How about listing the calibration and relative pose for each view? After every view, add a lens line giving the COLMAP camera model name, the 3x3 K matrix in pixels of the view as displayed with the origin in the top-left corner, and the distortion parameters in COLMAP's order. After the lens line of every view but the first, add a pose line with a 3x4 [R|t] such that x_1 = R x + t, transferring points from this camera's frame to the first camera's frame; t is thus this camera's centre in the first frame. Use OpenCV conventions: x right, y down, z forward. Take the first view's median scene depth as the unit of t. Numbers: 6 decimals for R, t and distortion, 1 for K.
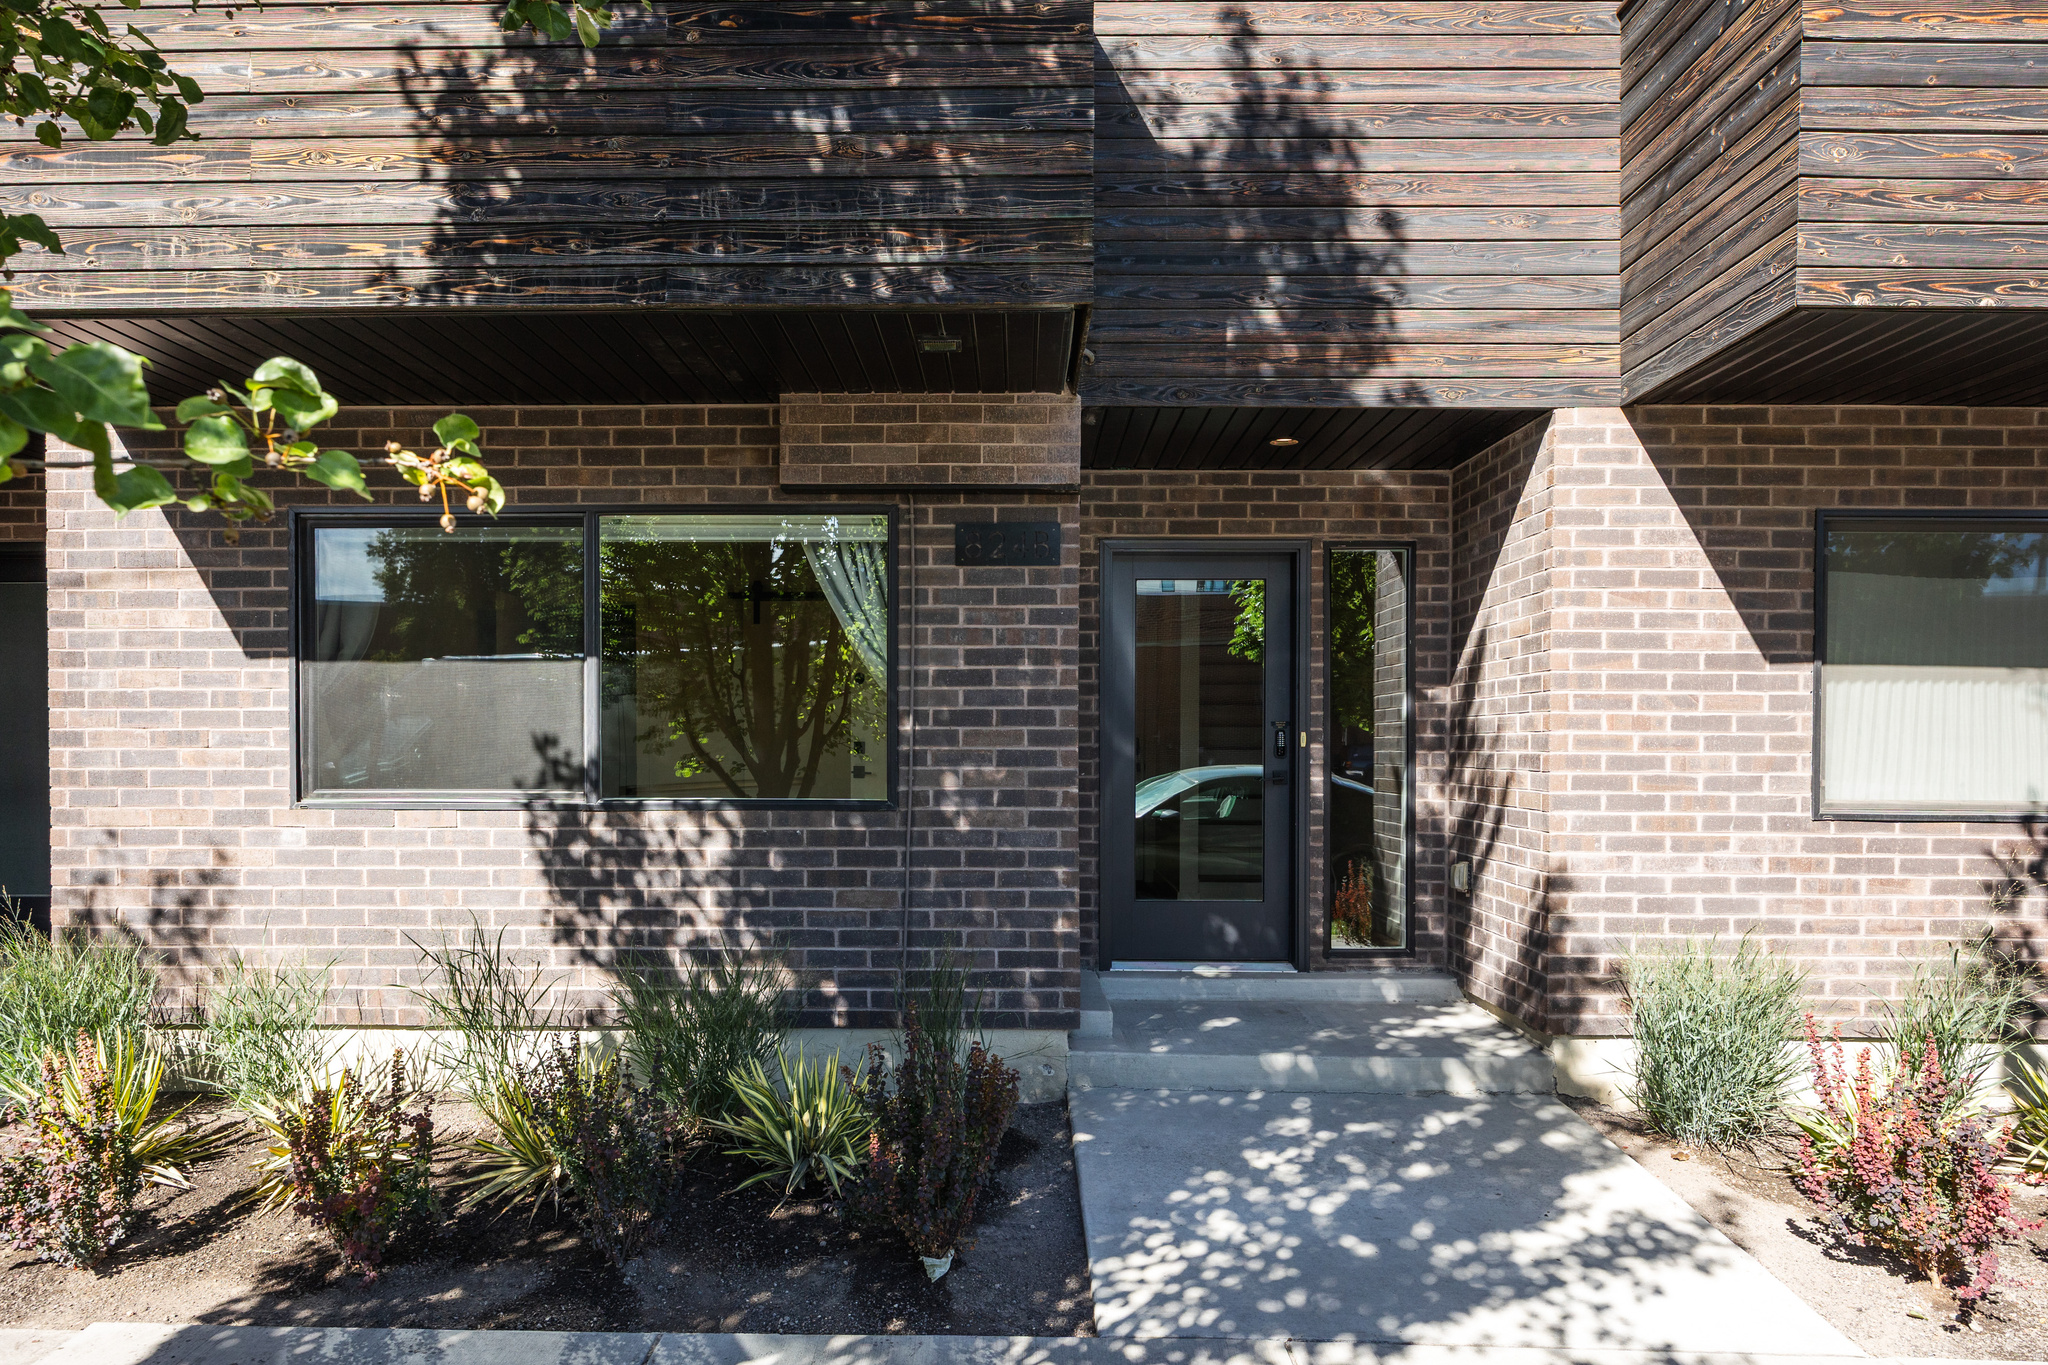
lens RADIAL K [[1362.1, 0, 1023.4], [0, 1362.1, 688.4], [0, 0, 1]] dist [-0.003416, -0.000309]
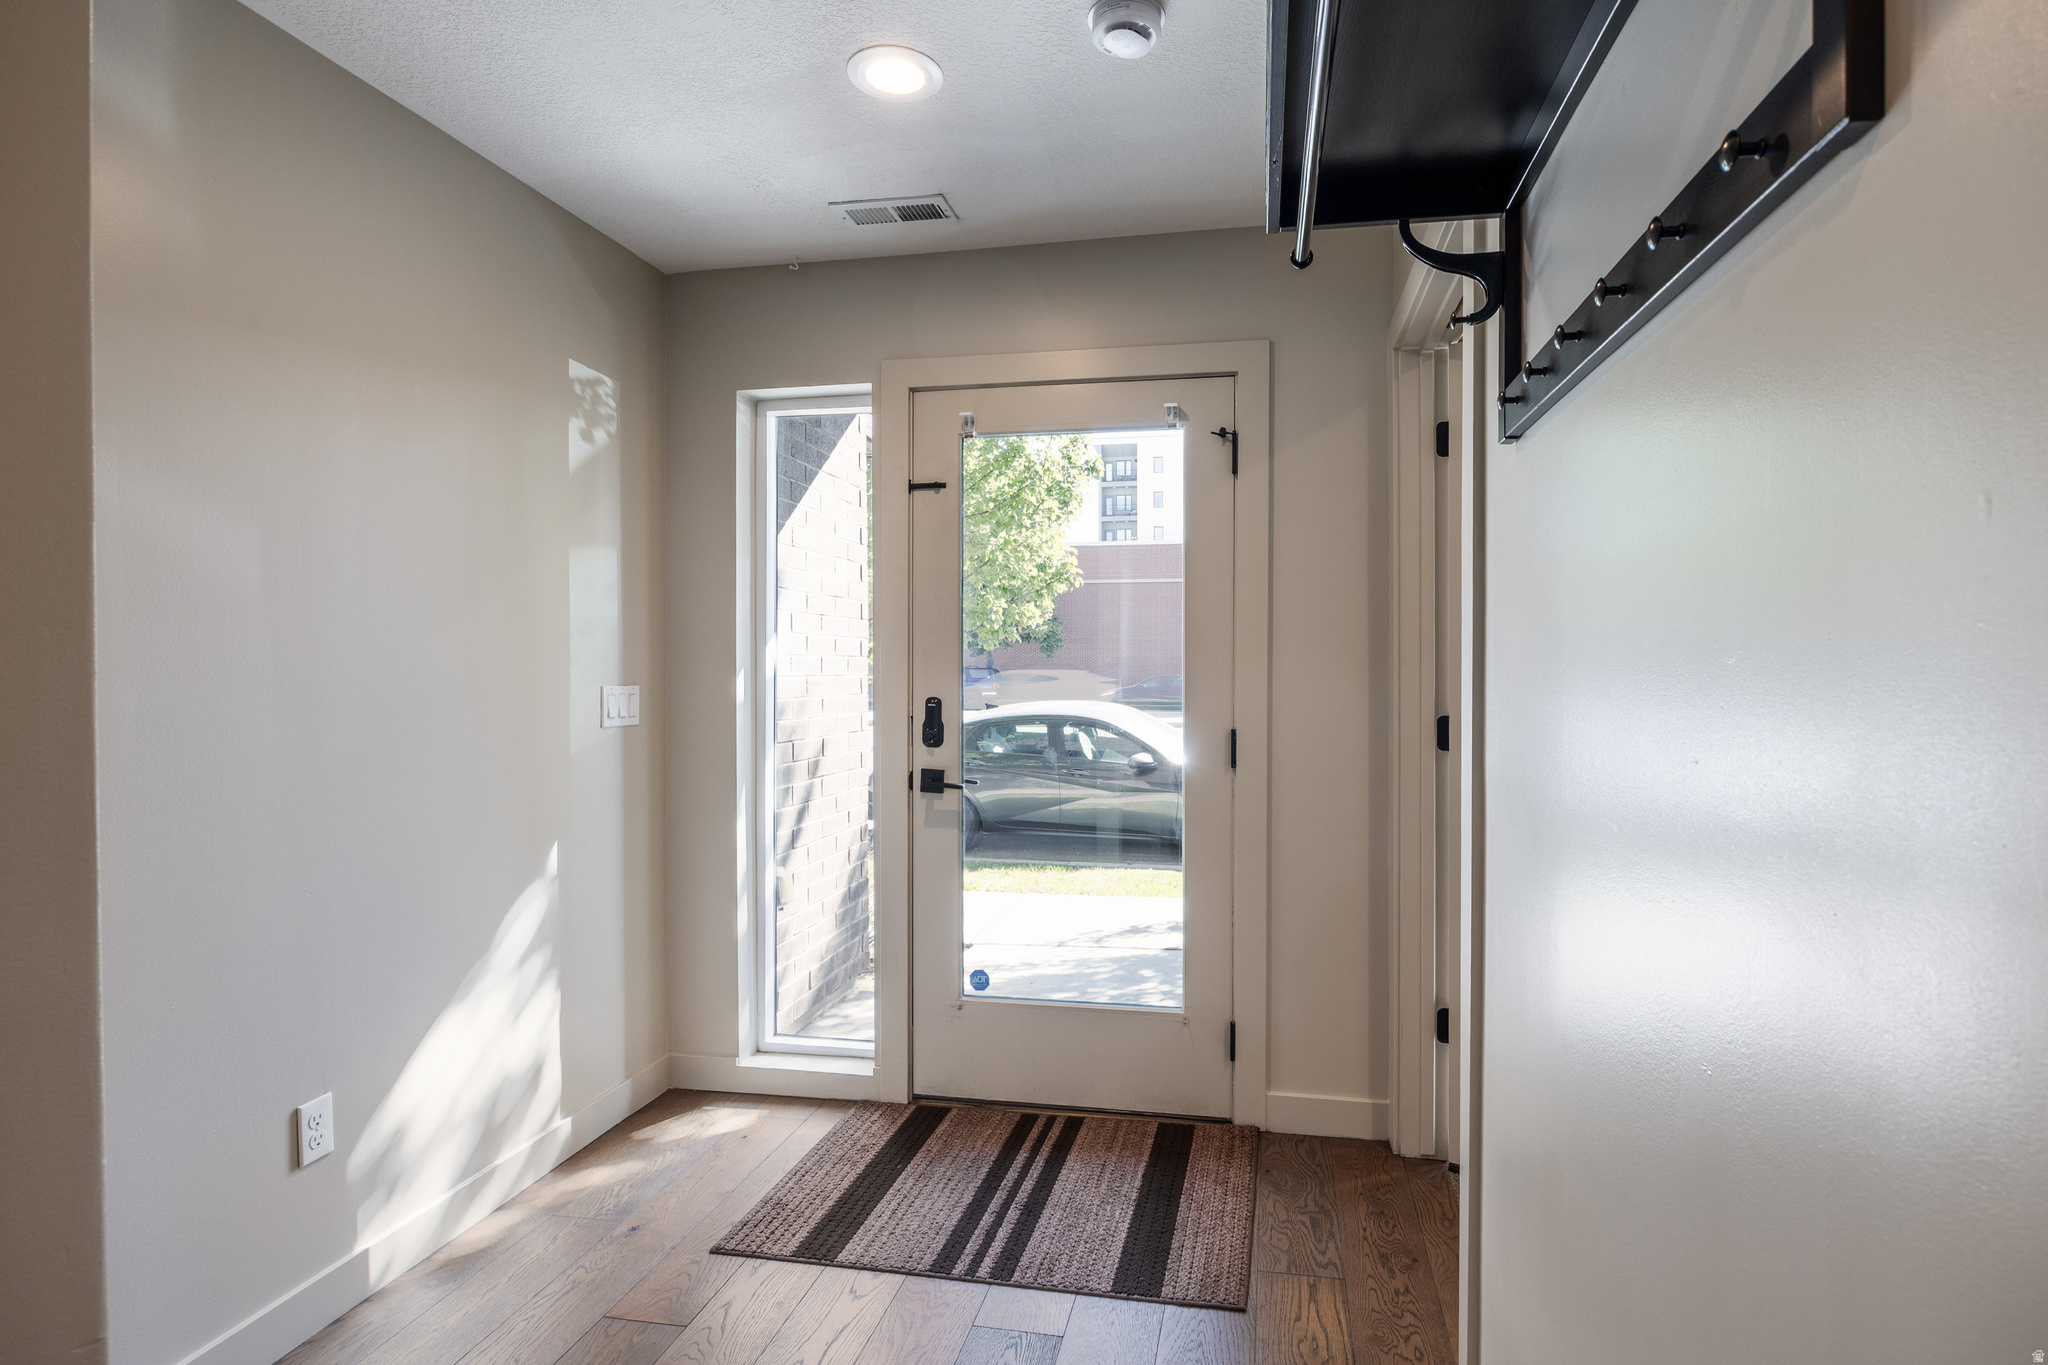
lens RADIAL K [[1093.6, 0, 1027.0], [0, 1093.6, 680.6], [0, 0, 1]] dist [0.000975, 0.000148]
pose [[-0.974348, -0.001202, 0.225043, 0.073926], [-0.008317, 0.999495, -0.030667, 0.062726], [-0.224893, -0.031752, -0.973866, 2.503593]]
